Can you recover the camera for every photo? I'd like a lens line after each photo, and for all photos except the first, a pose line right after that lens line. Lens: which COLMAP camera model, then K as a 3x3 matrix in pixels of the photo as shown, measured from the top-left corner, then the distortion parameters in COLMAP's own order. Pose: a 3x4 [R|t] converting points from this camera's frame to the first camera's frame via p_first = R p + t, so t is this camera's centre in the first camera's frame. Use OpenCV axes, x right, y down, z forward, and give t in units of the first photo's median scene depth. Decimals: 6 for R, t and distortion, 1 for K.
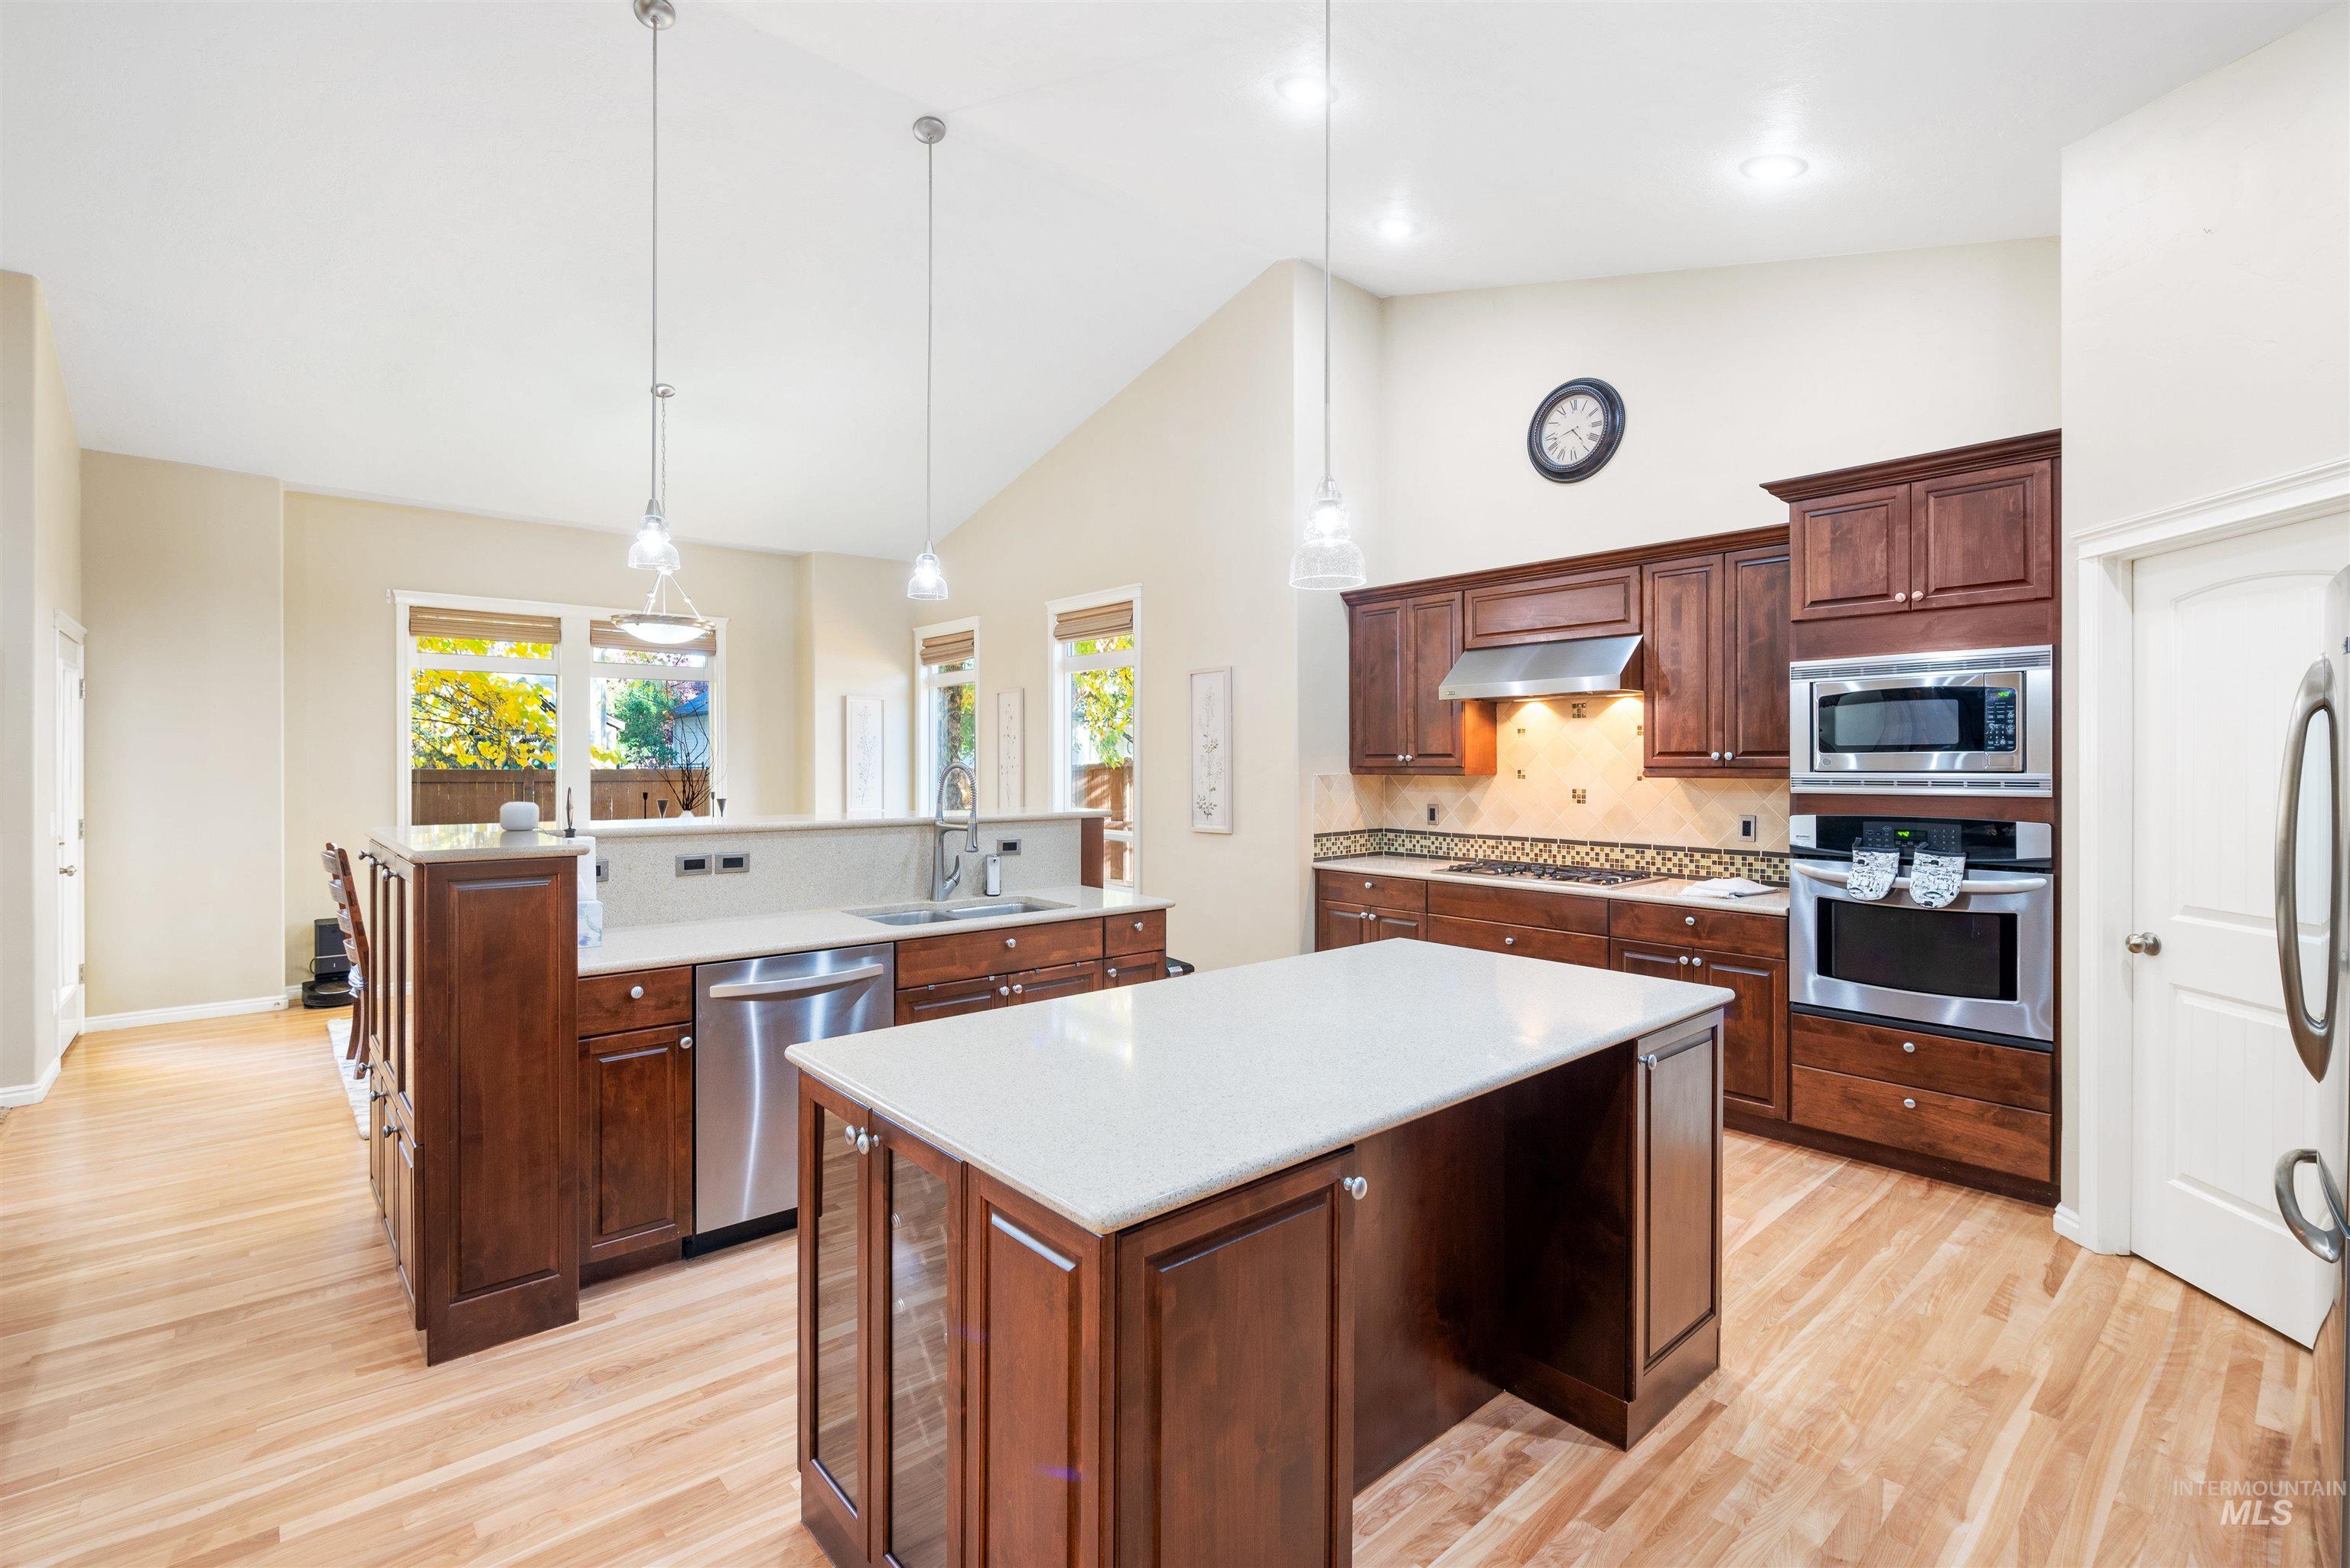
lens RADIAL K [[1055.5, 0, 1172.3], [0, 1055.5, 765.9], [0, 0, 1]] dist [-0.006128, -0.000278]
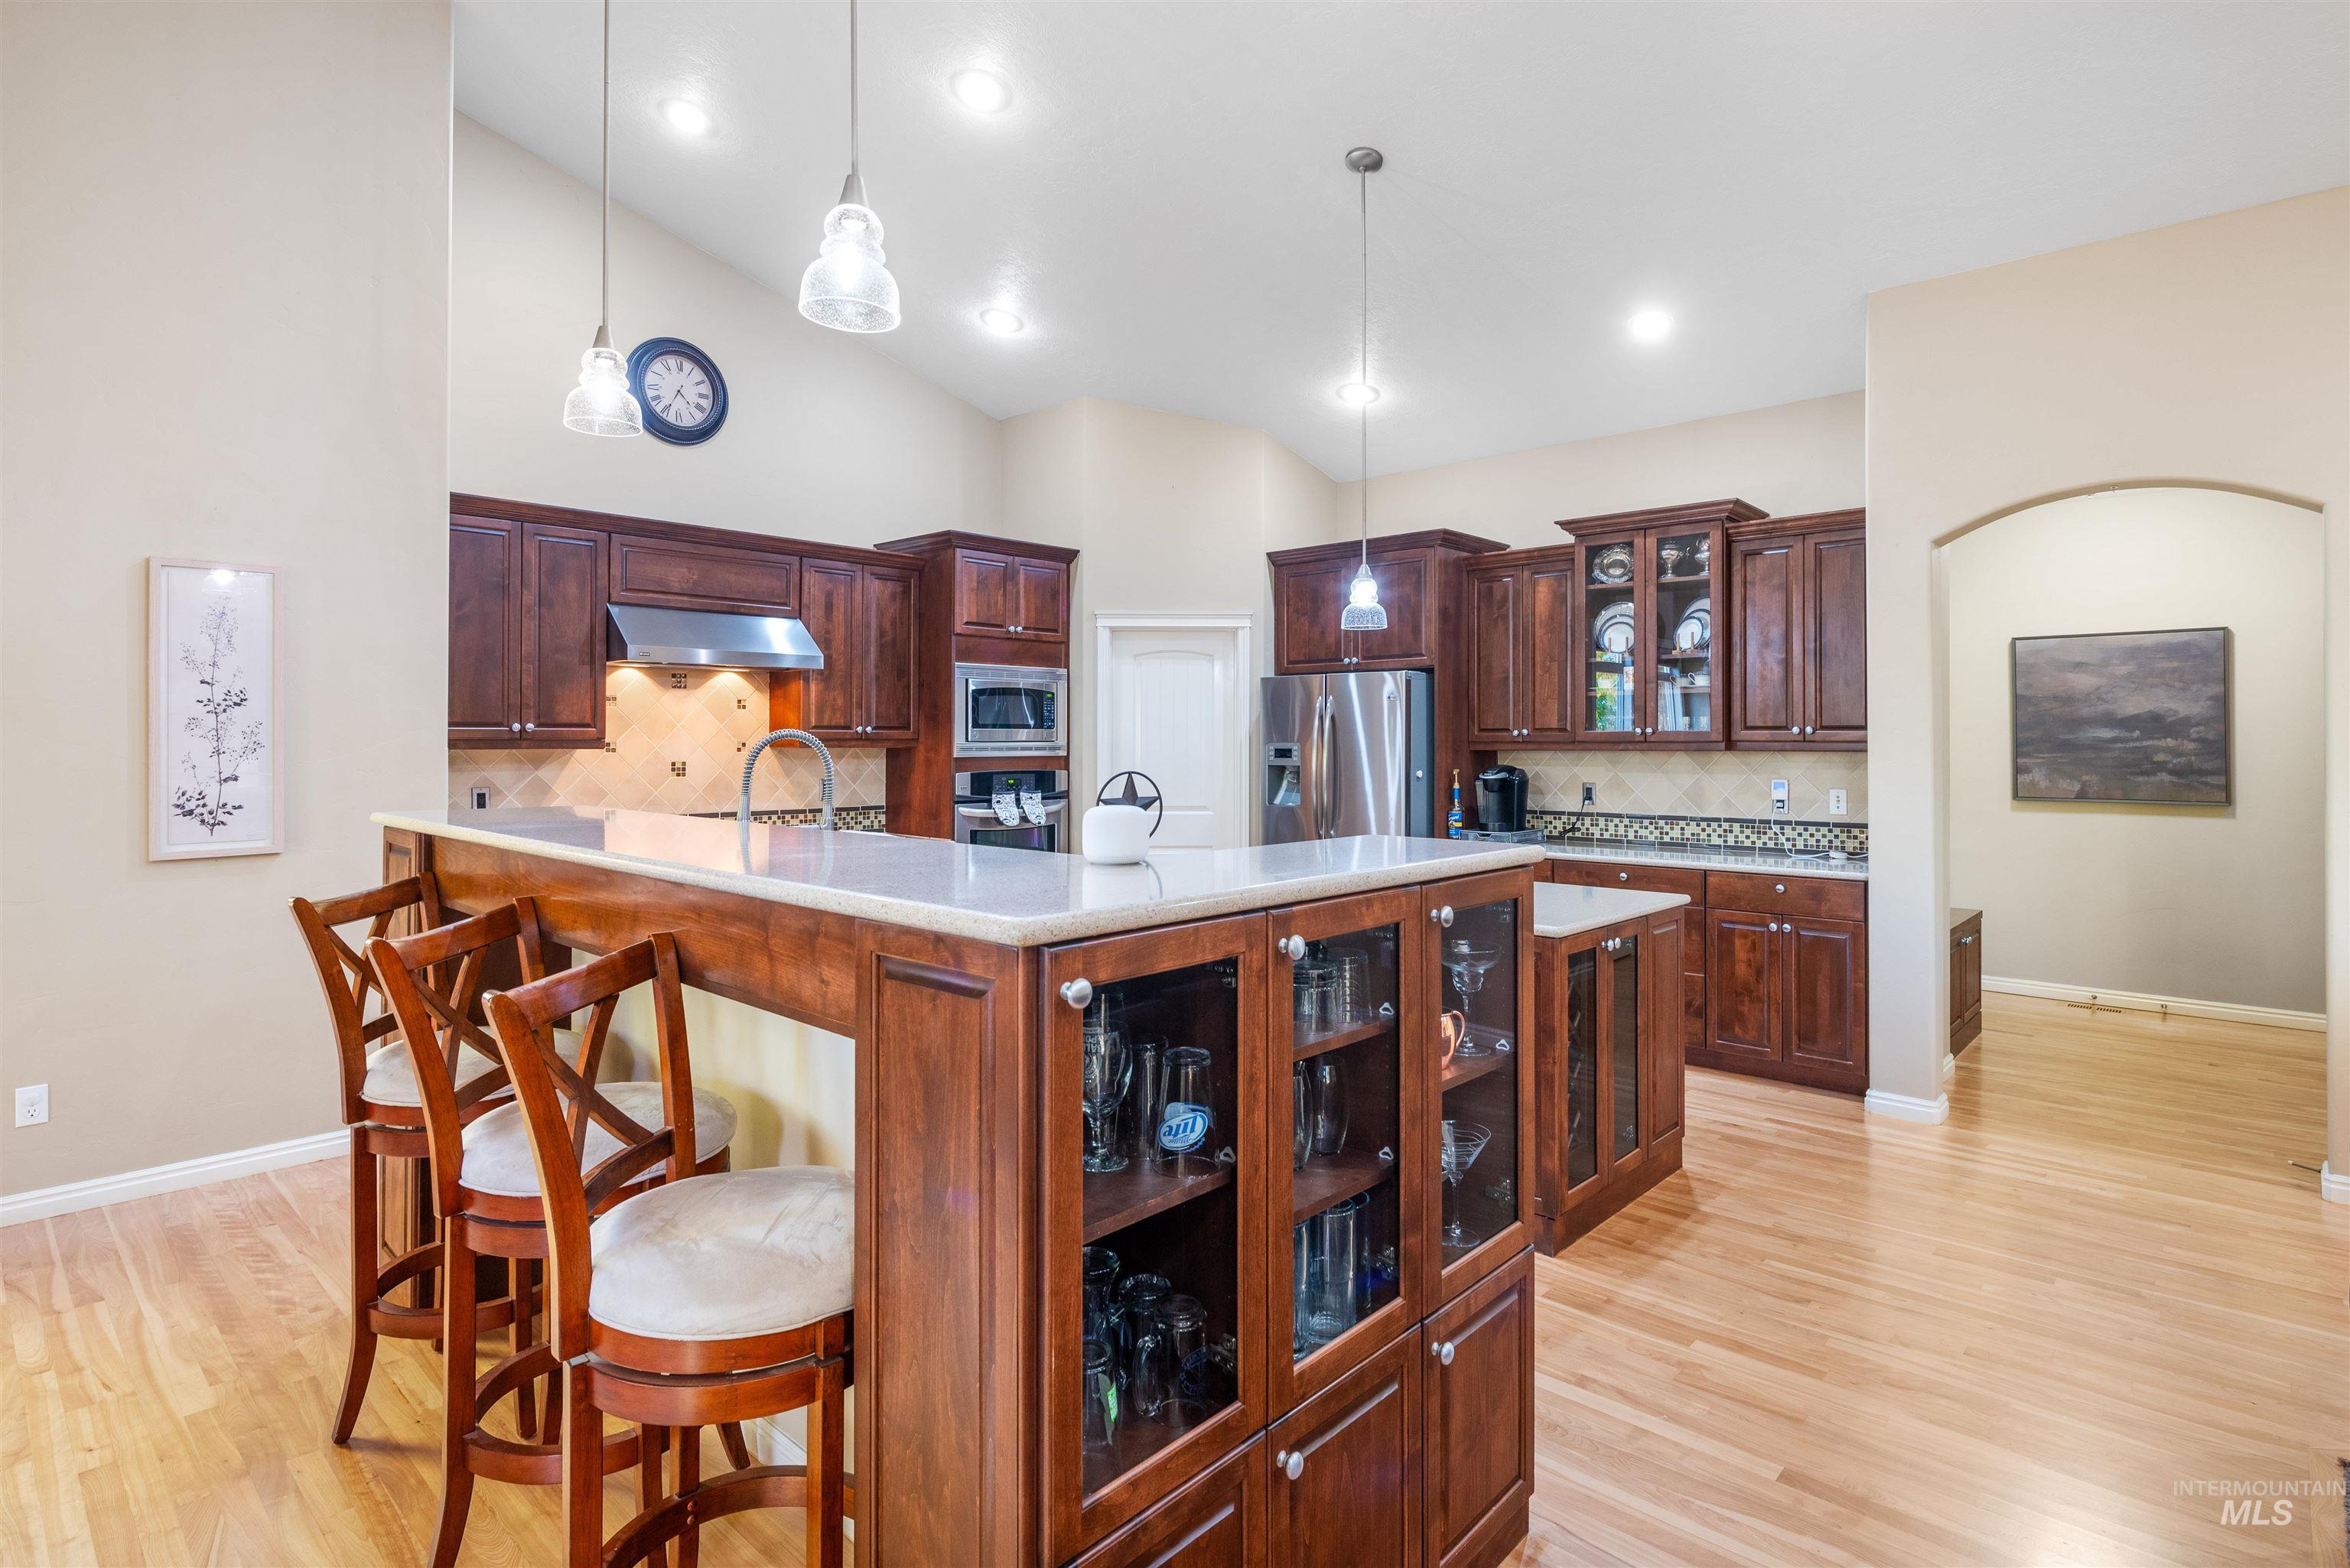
lens RADIAL K [[1184.5, 0, 1179.6], [0, 1184.5, 731.1], [0, 0, 1]] dist [-0.005493, 0.000208]
pose [[-0.097062, 0.007179, 0.995252, -0.906615], [0.000473, 0.999974, -0.007167, 0.002557], [-0.995278, -0.000225, -0.097063, 0.786912]]
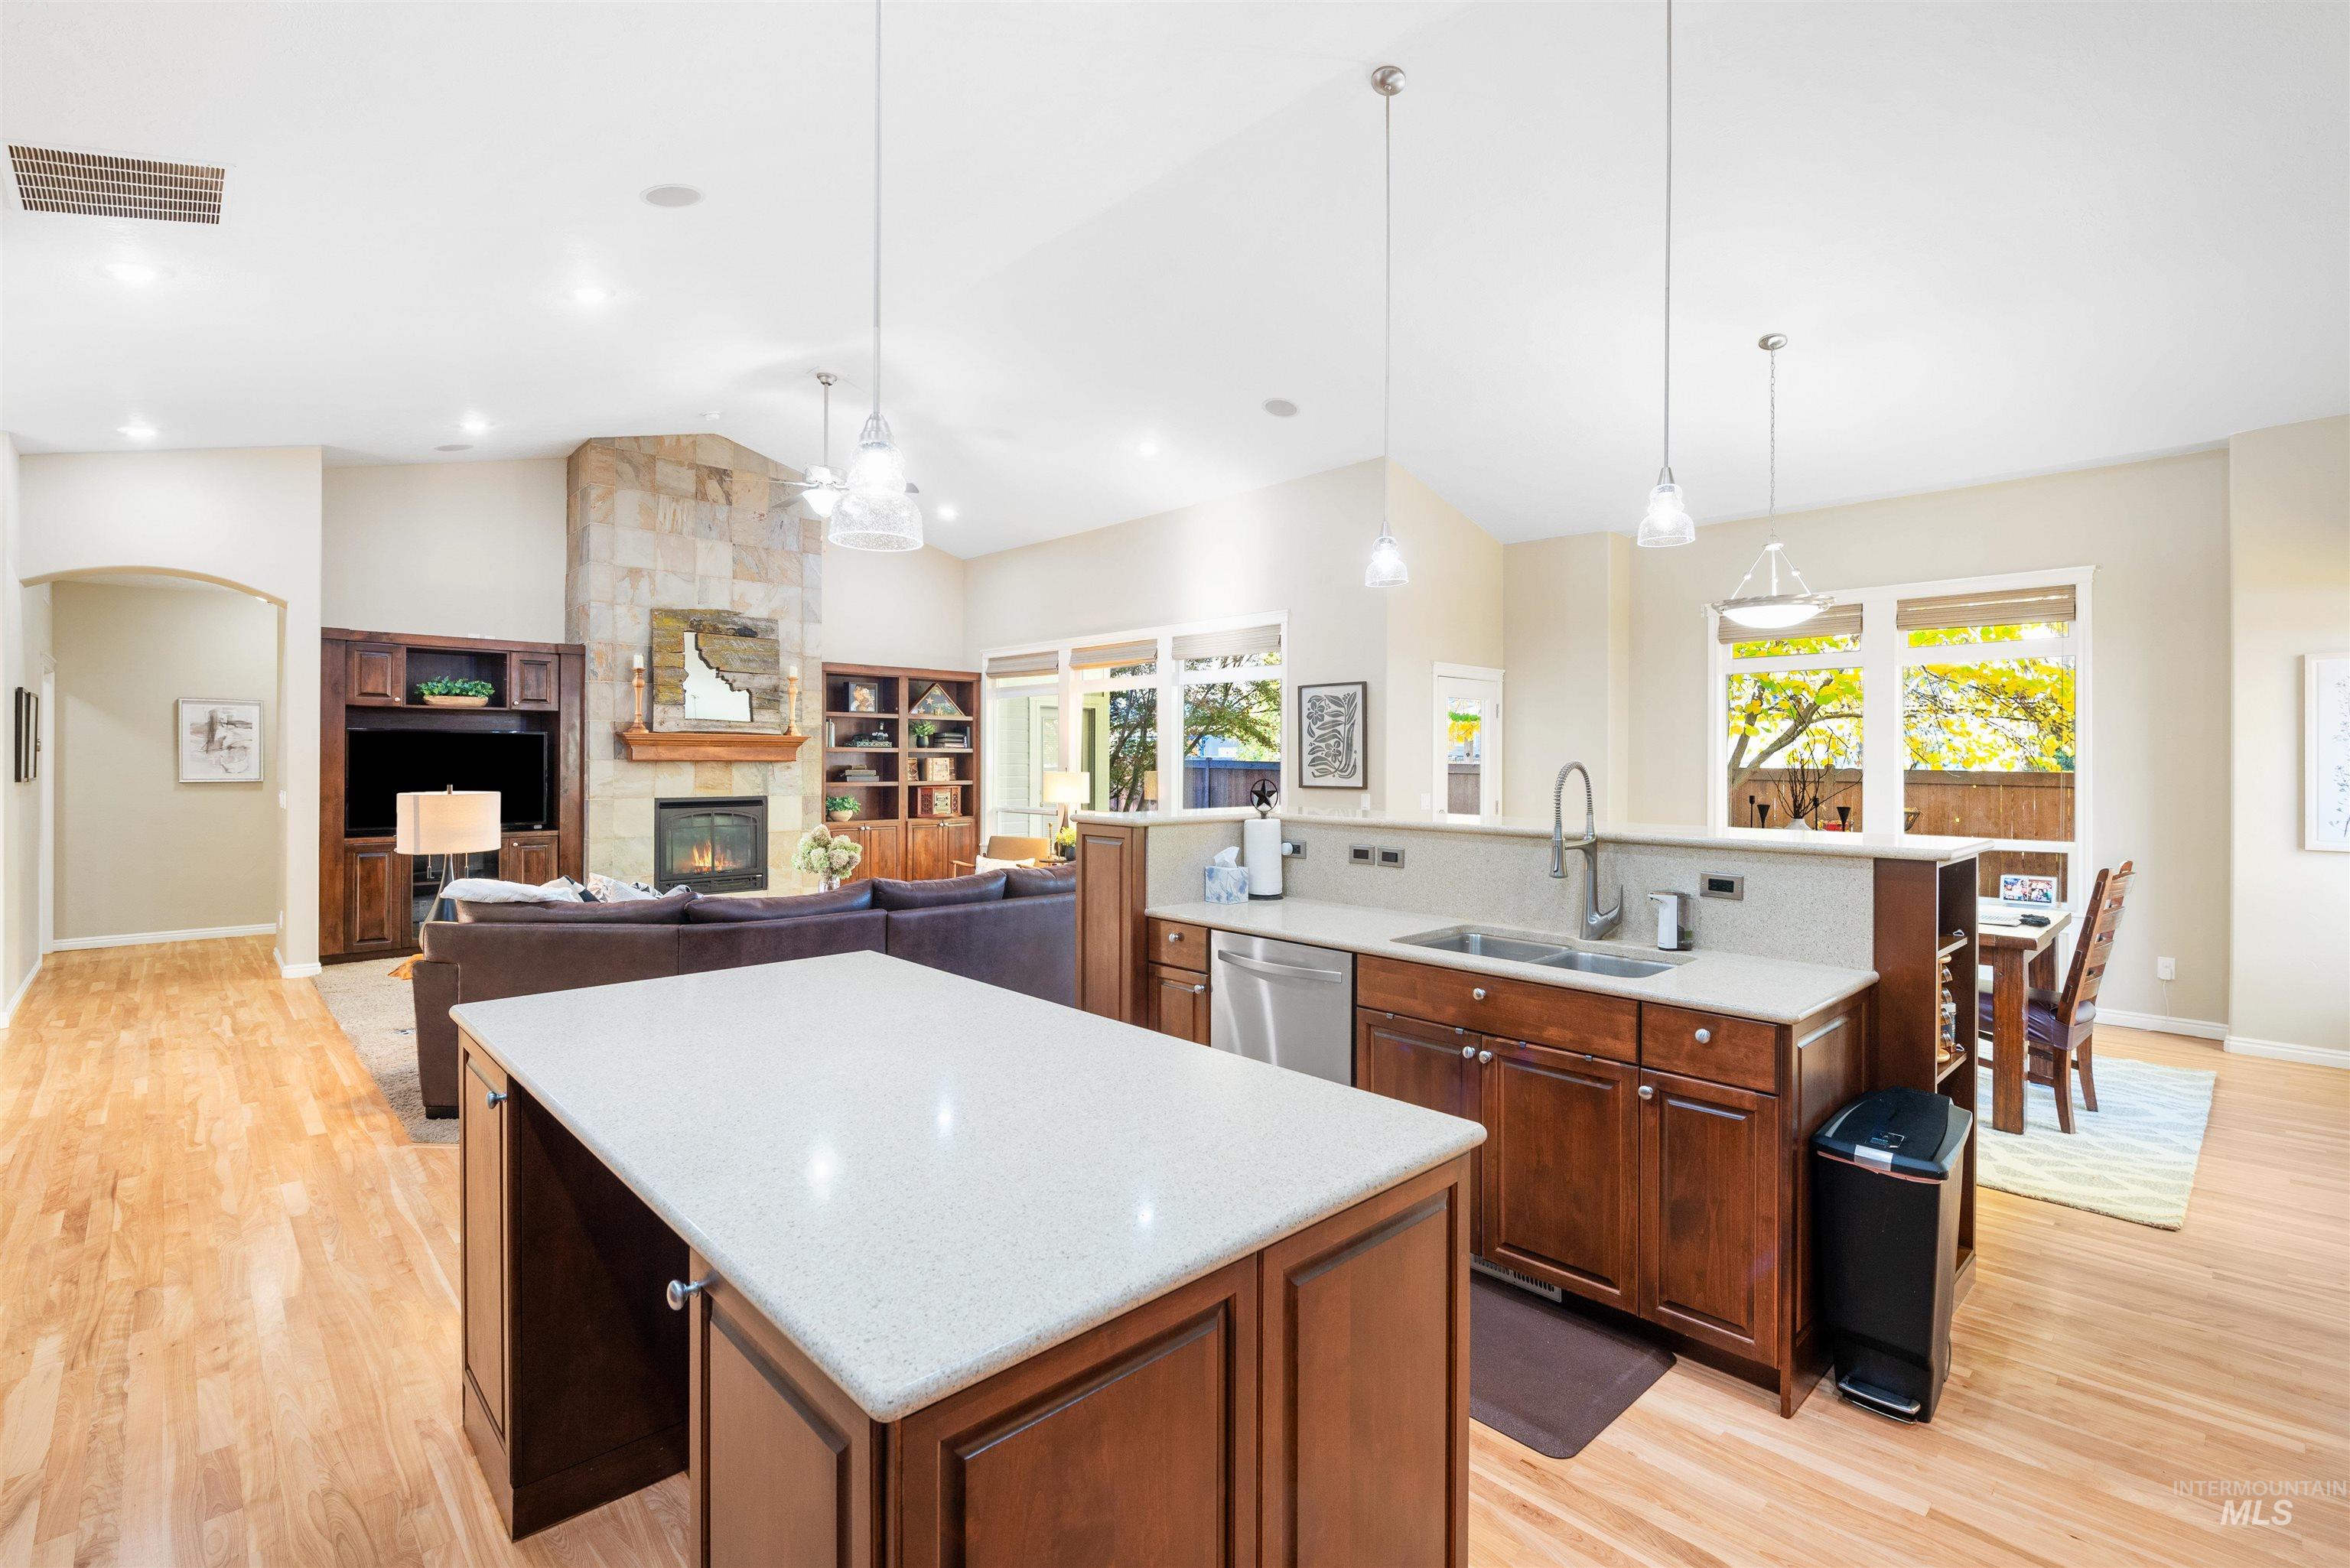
lens RADIAL K [[1055.5, 0, 1172.3], [0, 1055.5, 765.9], [0, 0, 1]] dist [-0.006128, -0.000278]
pose [[0.036725, 0.003729, -0.999318, 0.527893], [-0.007013, 0.999969, 0.003474, 0.000170], [0.999301, 0.006881, 0.036750, 0.647890]]
